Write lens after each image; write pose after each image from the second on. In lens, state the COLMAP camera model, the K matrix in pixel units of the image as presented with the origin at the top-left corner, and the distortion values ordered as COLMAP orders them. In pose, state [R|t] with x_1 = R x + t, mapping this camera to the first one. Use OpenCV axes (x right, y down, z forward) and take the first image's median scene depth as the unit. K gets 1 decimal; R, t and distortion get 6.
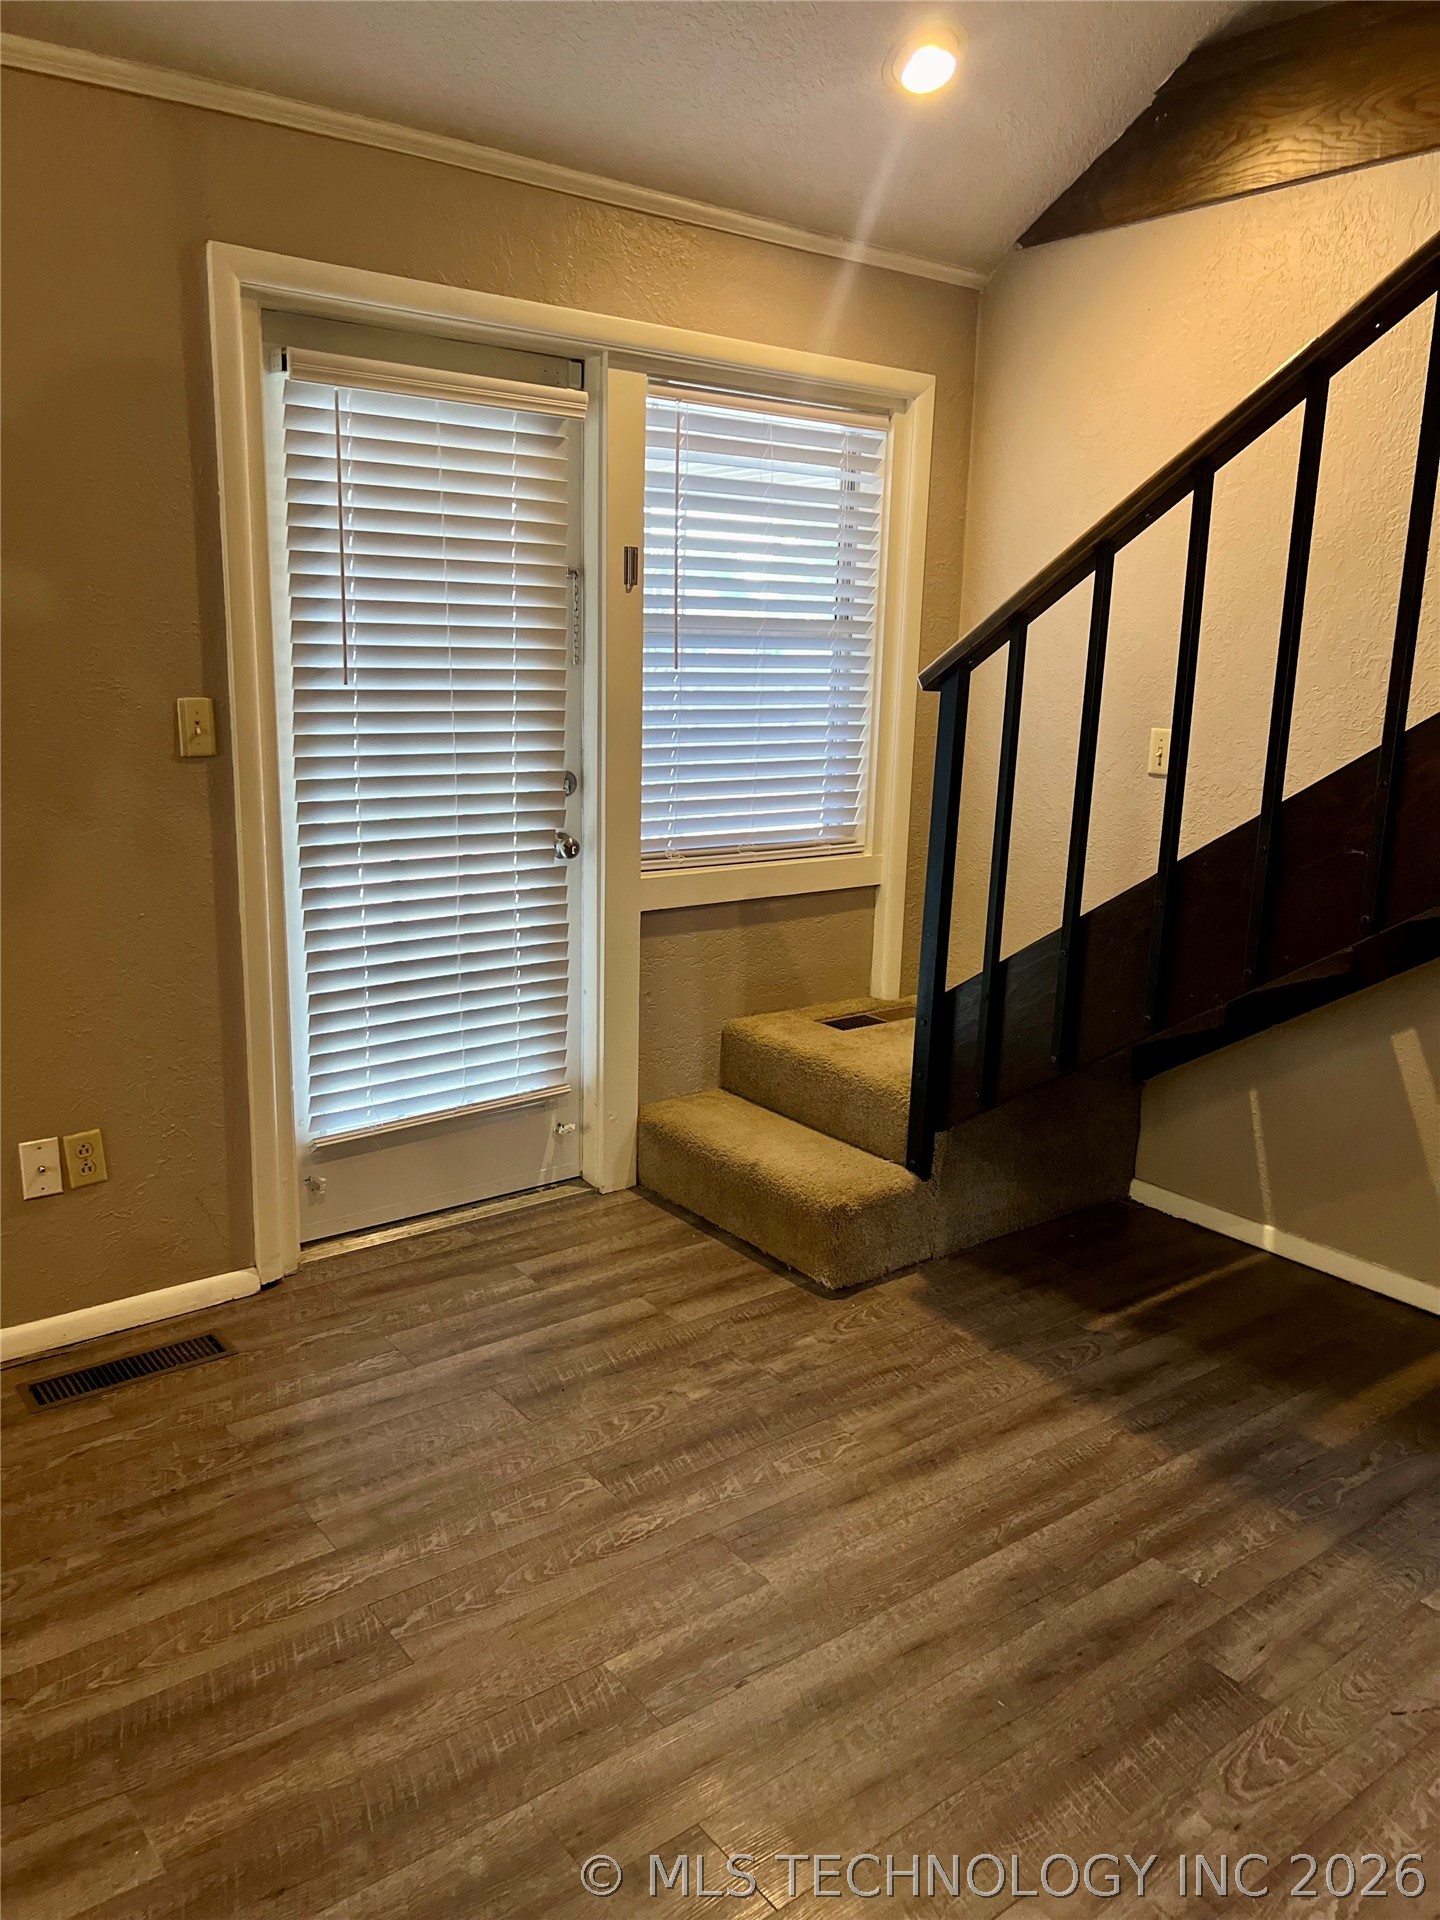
lens RADIAL K [[1438.4, 0, 721.0], [0, 1438.4, 962.7], [0, 0, 1]] dist [0.043797, -0.051909]
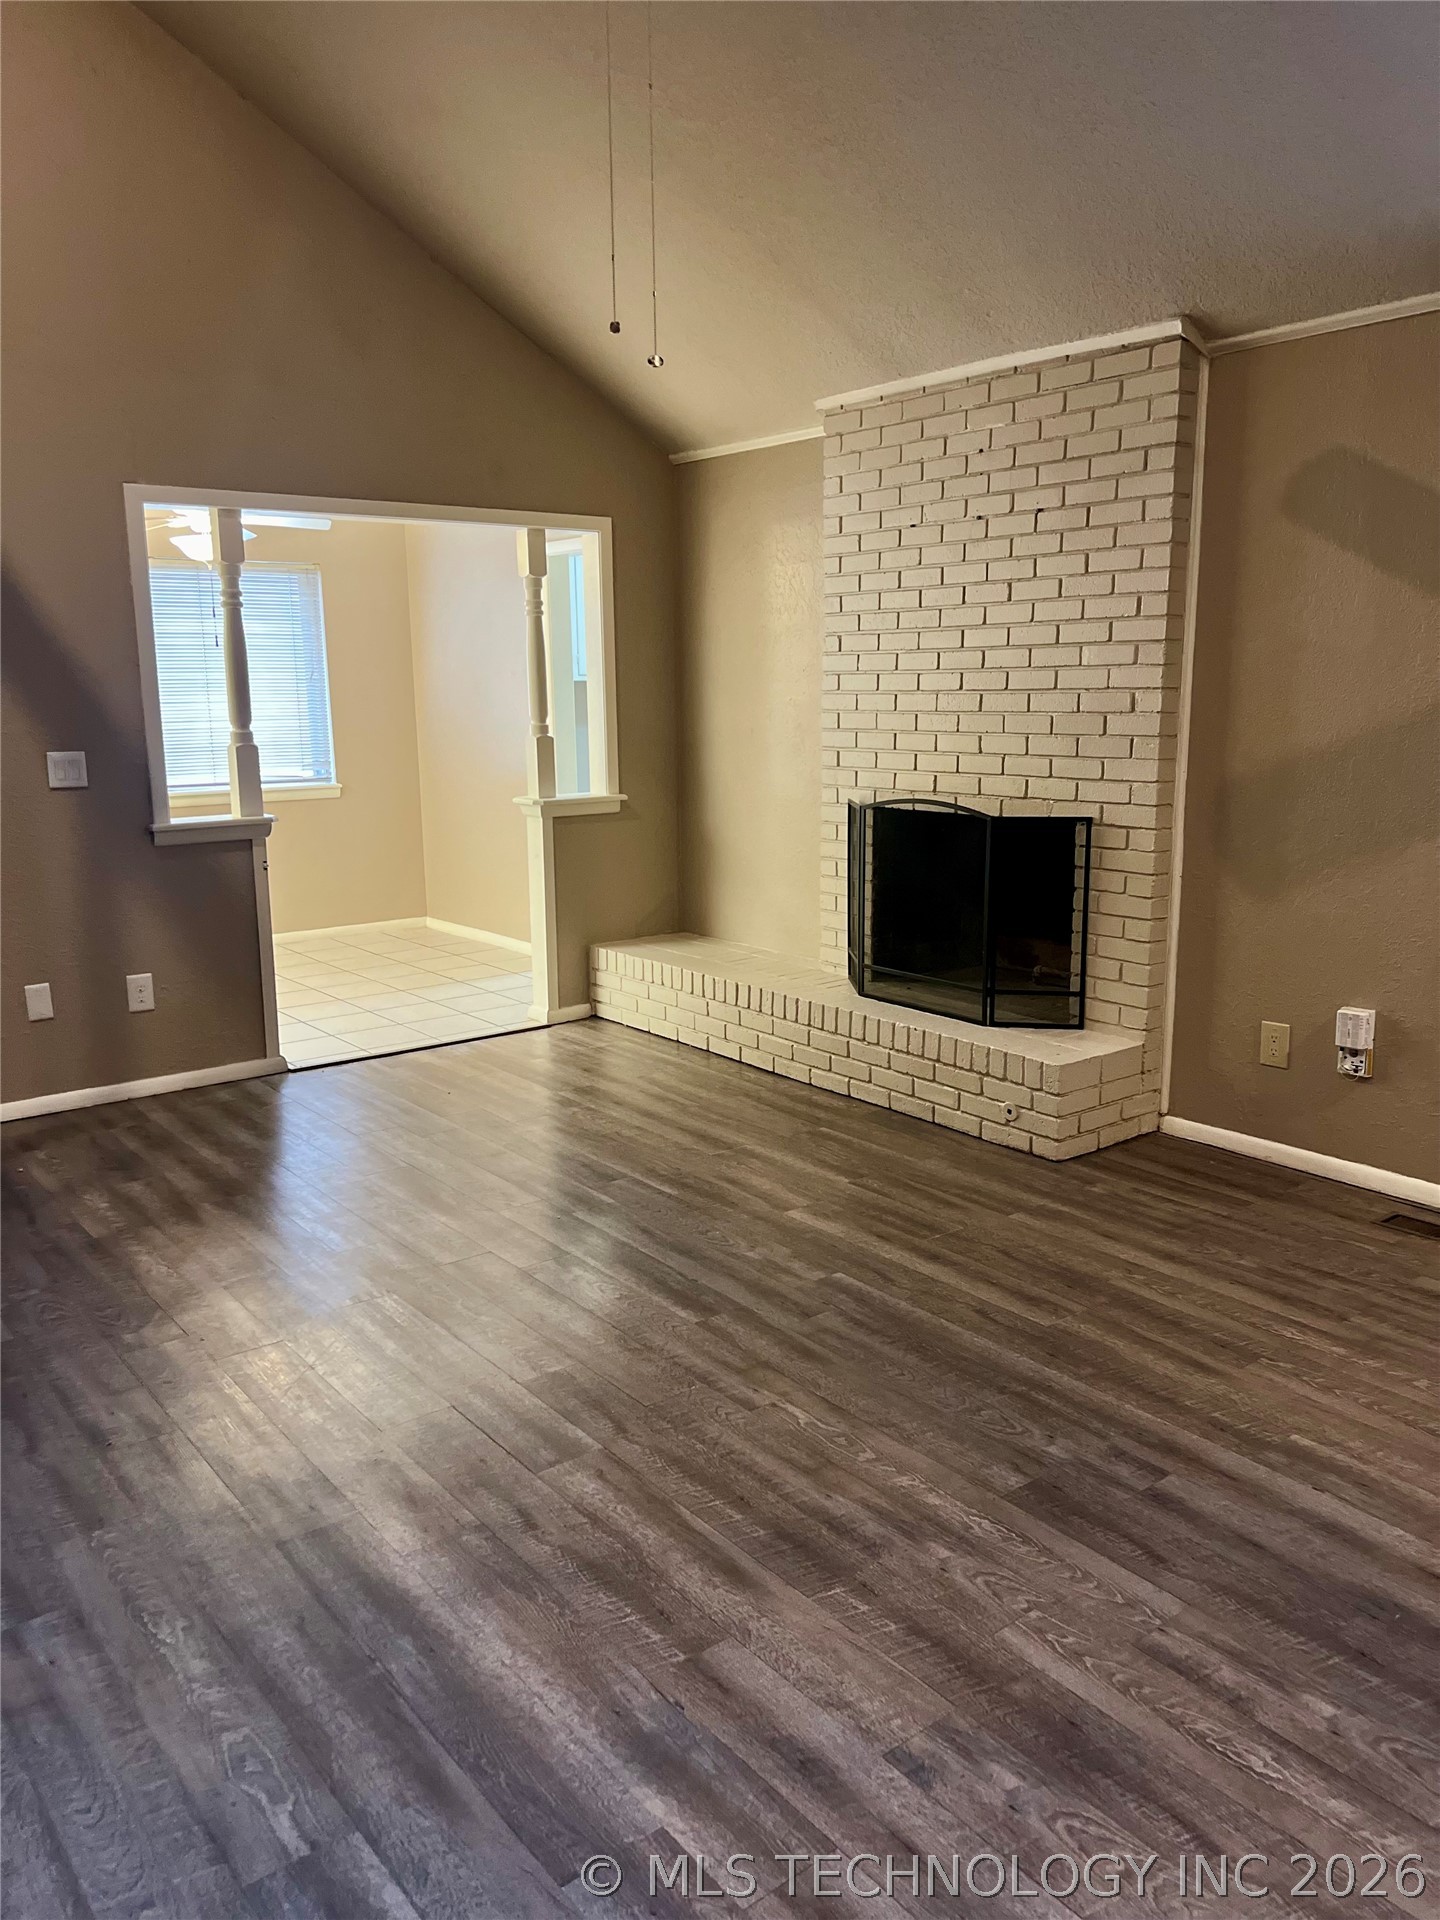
lens RADIAL K [[1438.4, 0, 719.9], [0, 1438.4, 955.6], [0, 0, 1]] dist [0.043797, -0.051909]
pose [[0.015255, 0.168651, -0.985558, 0.941732], [-0.205187, 0.965223, 0.161995, -0.050896], [0.978604, 0.199752, 0.049330, 0.245188]]
